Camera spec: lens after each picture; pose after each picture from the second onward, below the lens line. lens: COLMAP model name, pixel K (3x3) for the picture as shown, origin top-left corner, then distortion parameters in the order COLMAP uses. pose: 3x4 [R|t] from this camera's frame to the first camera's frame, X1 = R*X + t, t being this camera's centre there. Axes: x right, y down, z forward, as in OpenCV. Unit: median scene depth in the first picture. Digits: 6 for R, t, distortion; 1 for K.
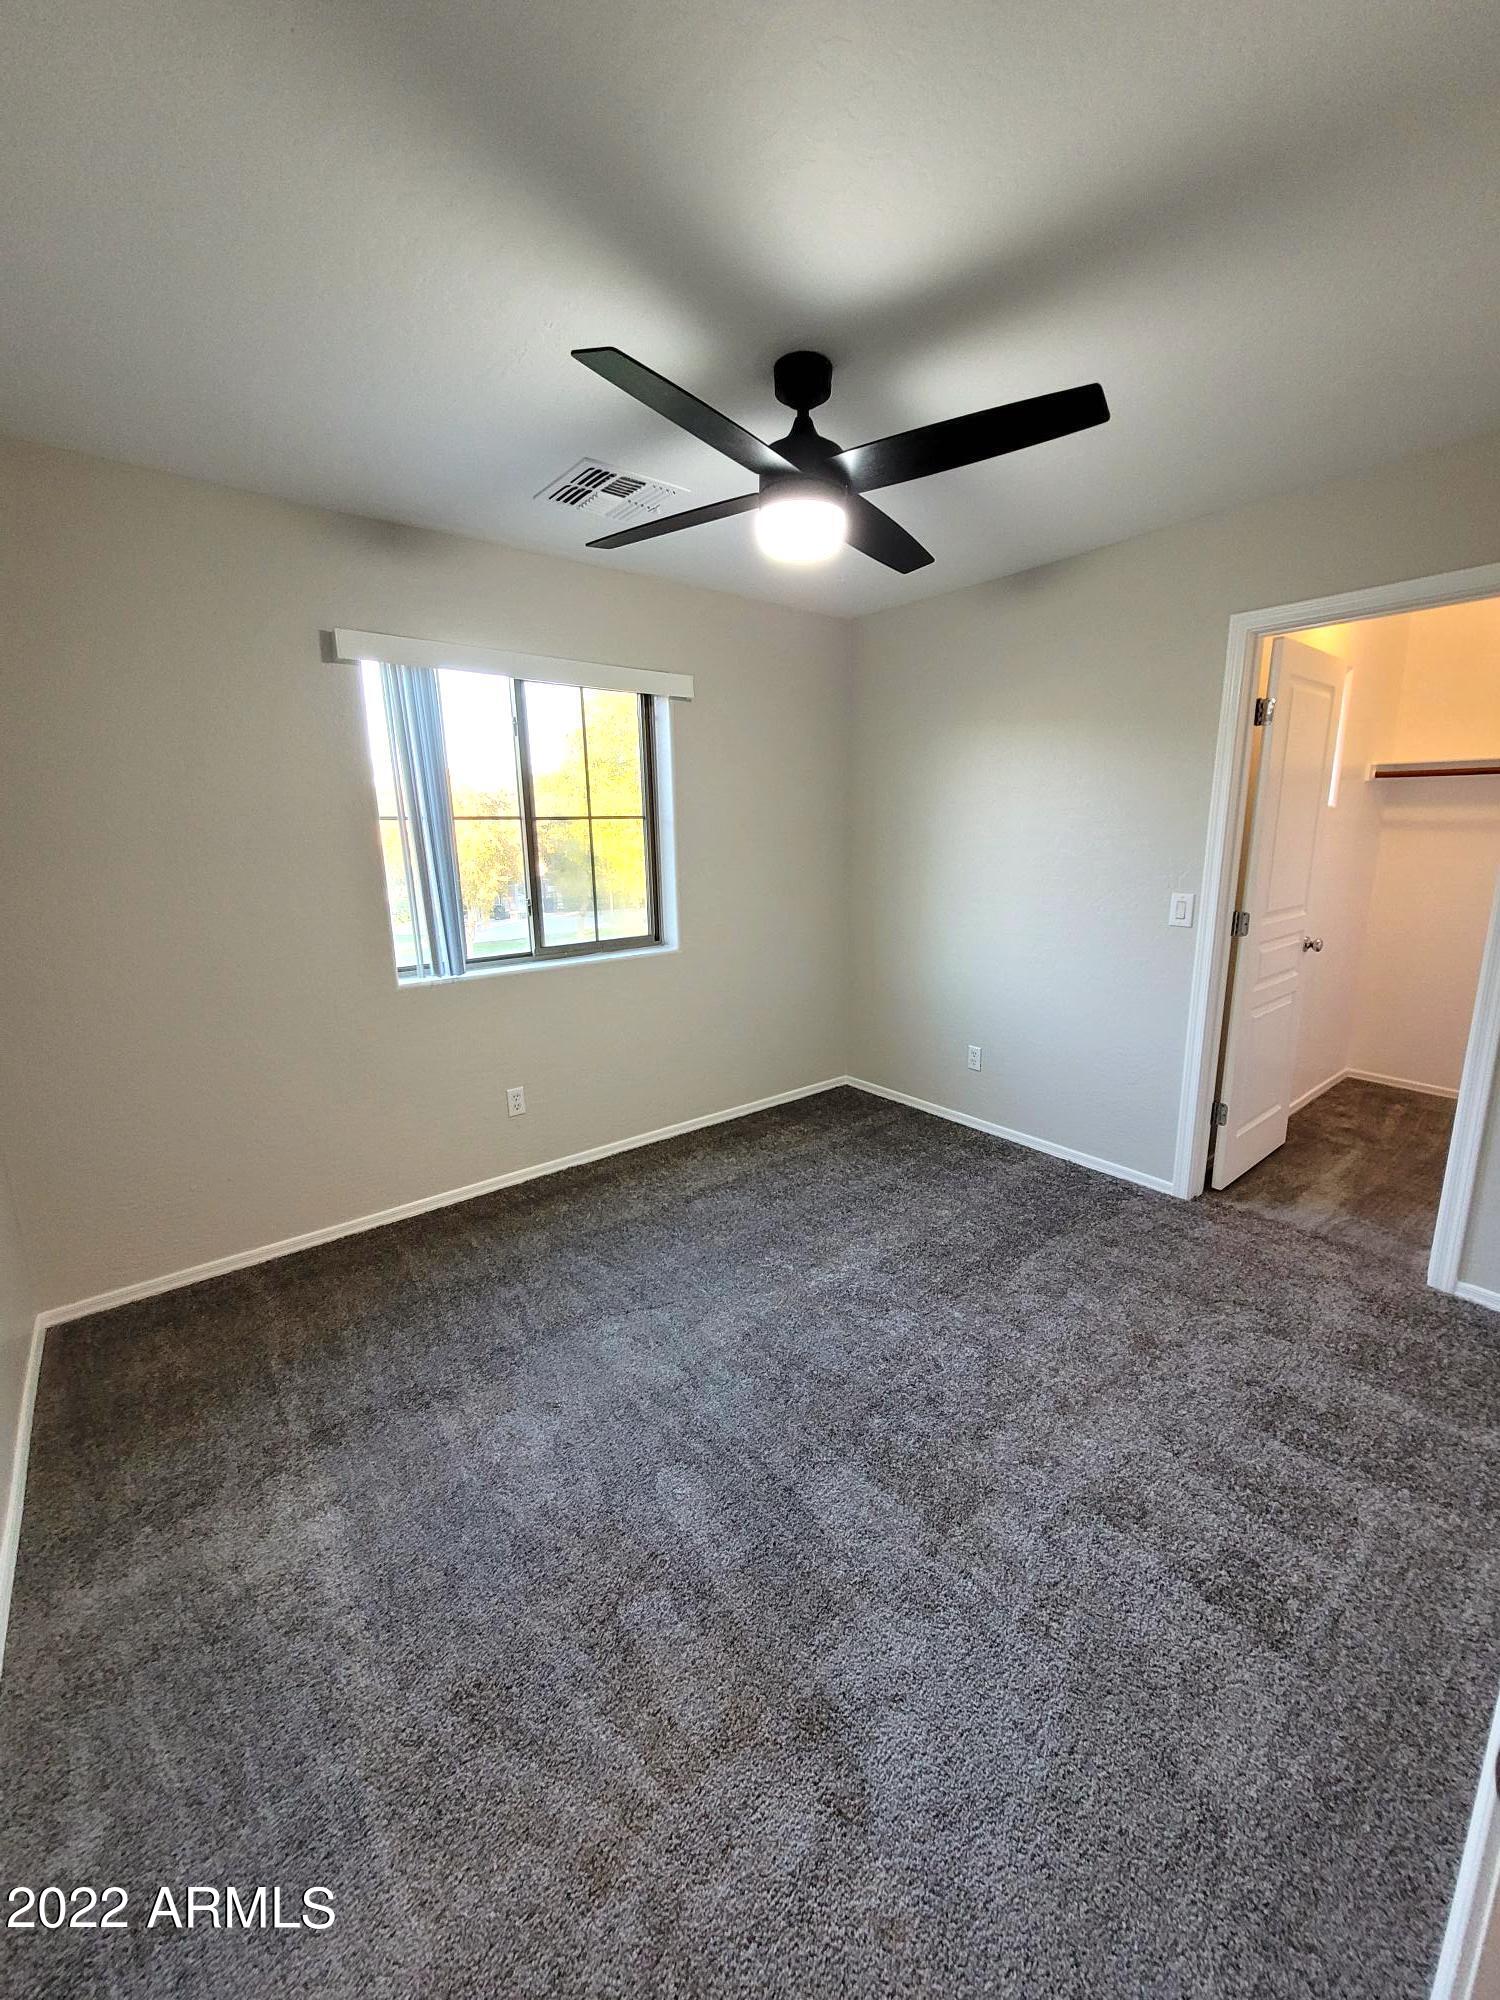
lens RADIAL K [[788.8, 0, 761.5], [0, 788.8, 994.1], [0, 0, 1]] dist [0.010605, -0.000456]
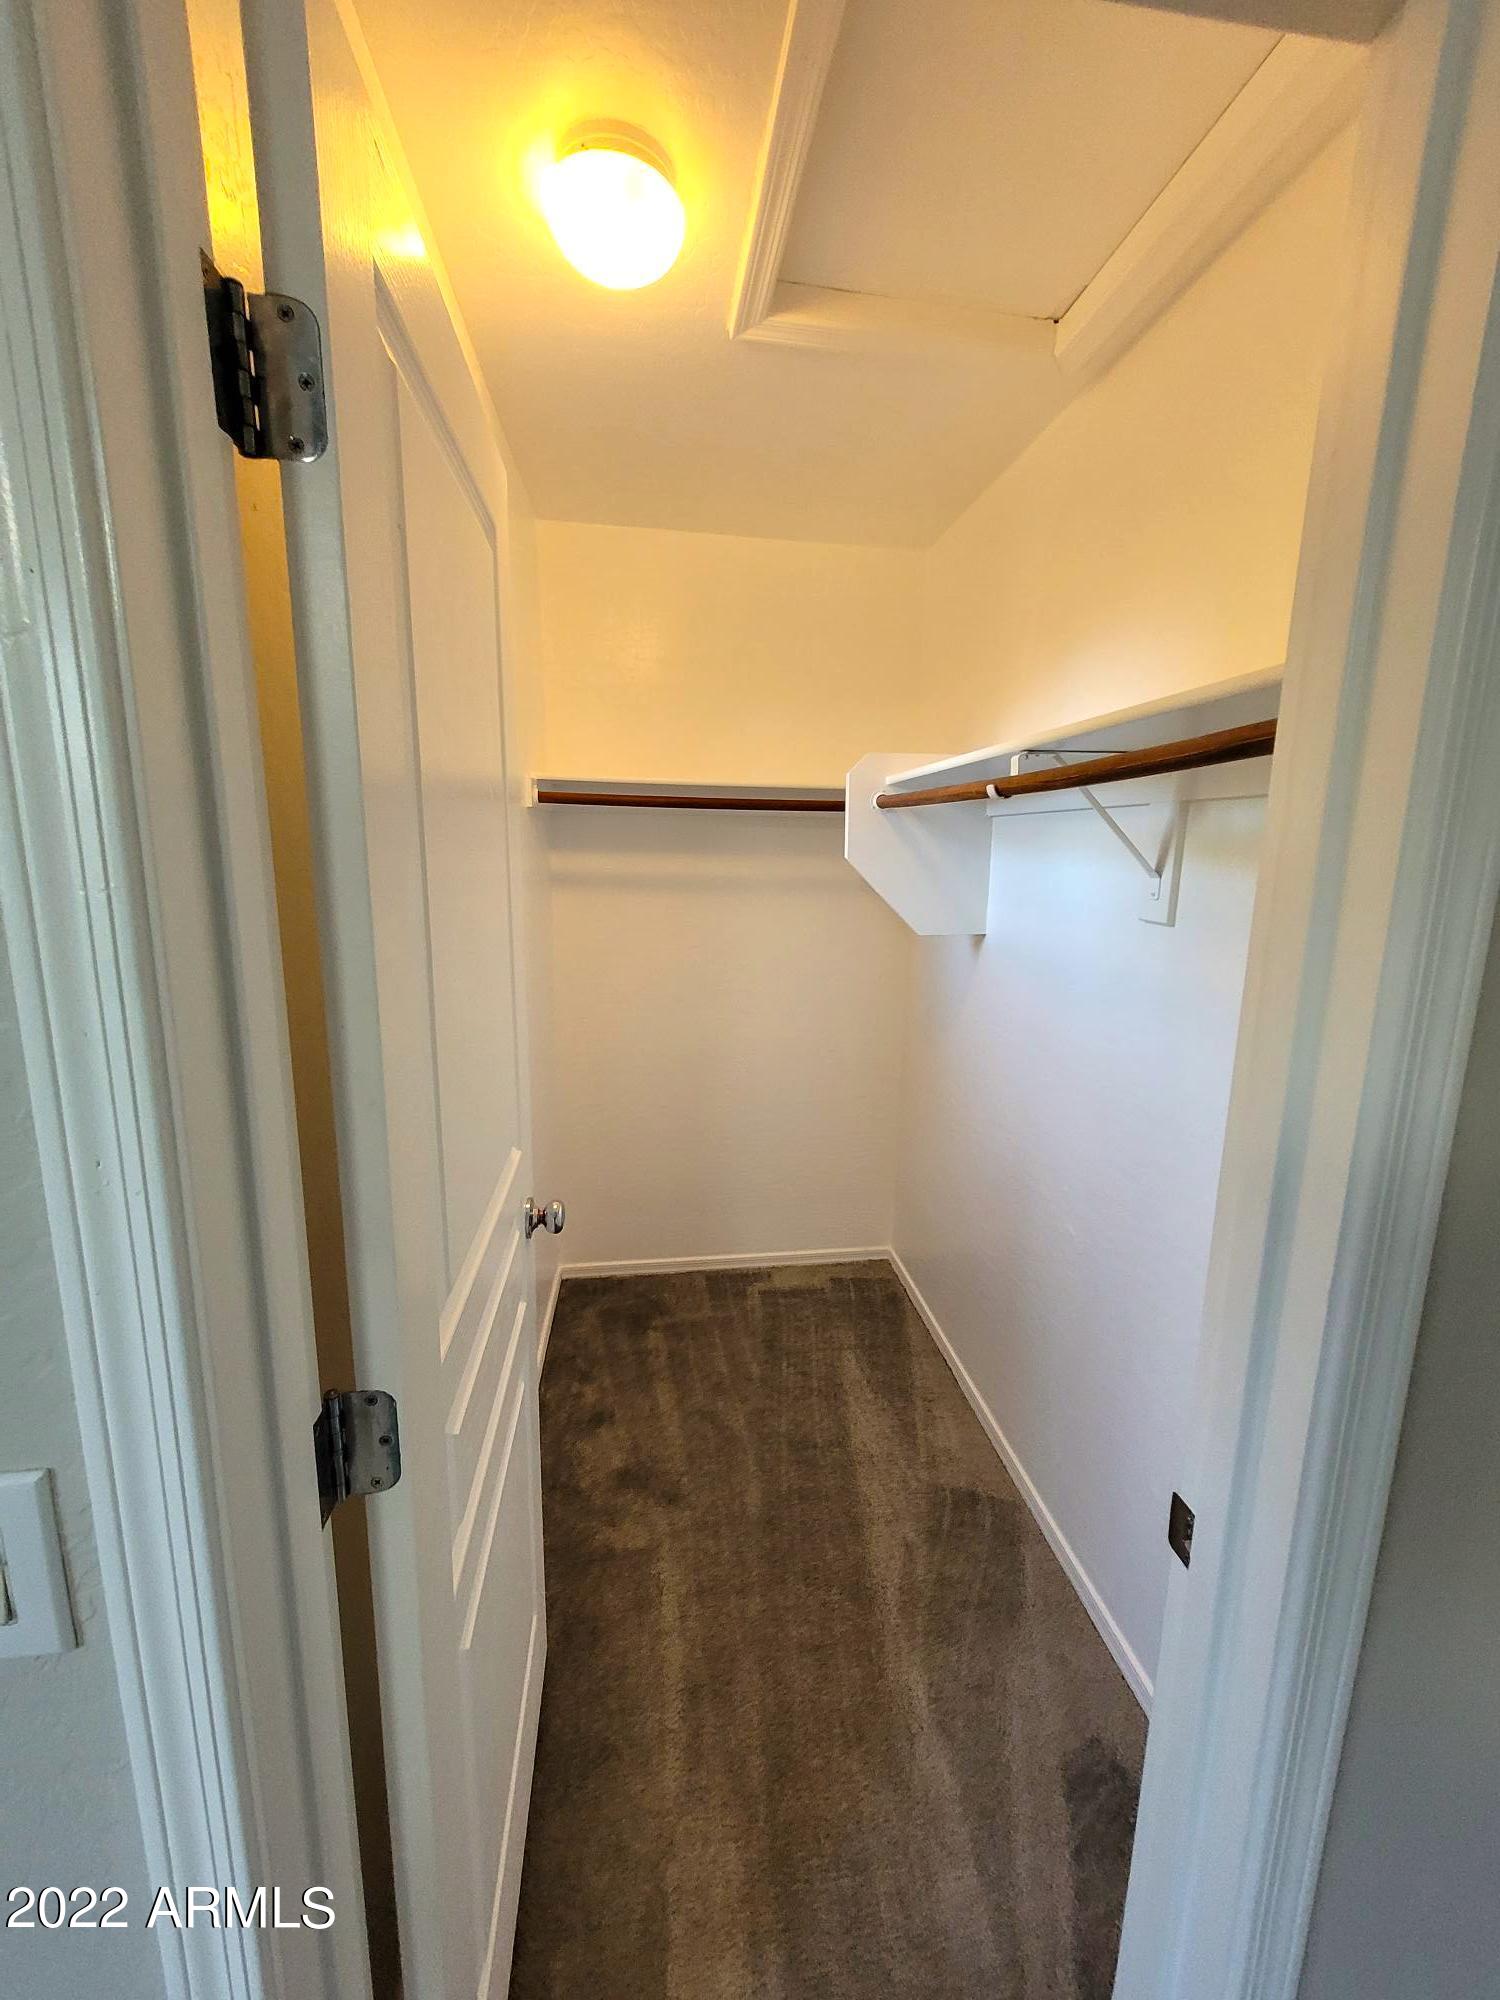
lens RADIAL K [[788.8, 0, 761.5], [0, 788.8, 994.1], [0, 0, 1]] dist [0.010605, -0.000456]
pose [[0.527201, -0.124999, 0.840497, 0.372456], [0.146367, 0.987696, 0.055081, -0.147770], [-0.837040, 0.093982, 0.539010, 0.588145]]
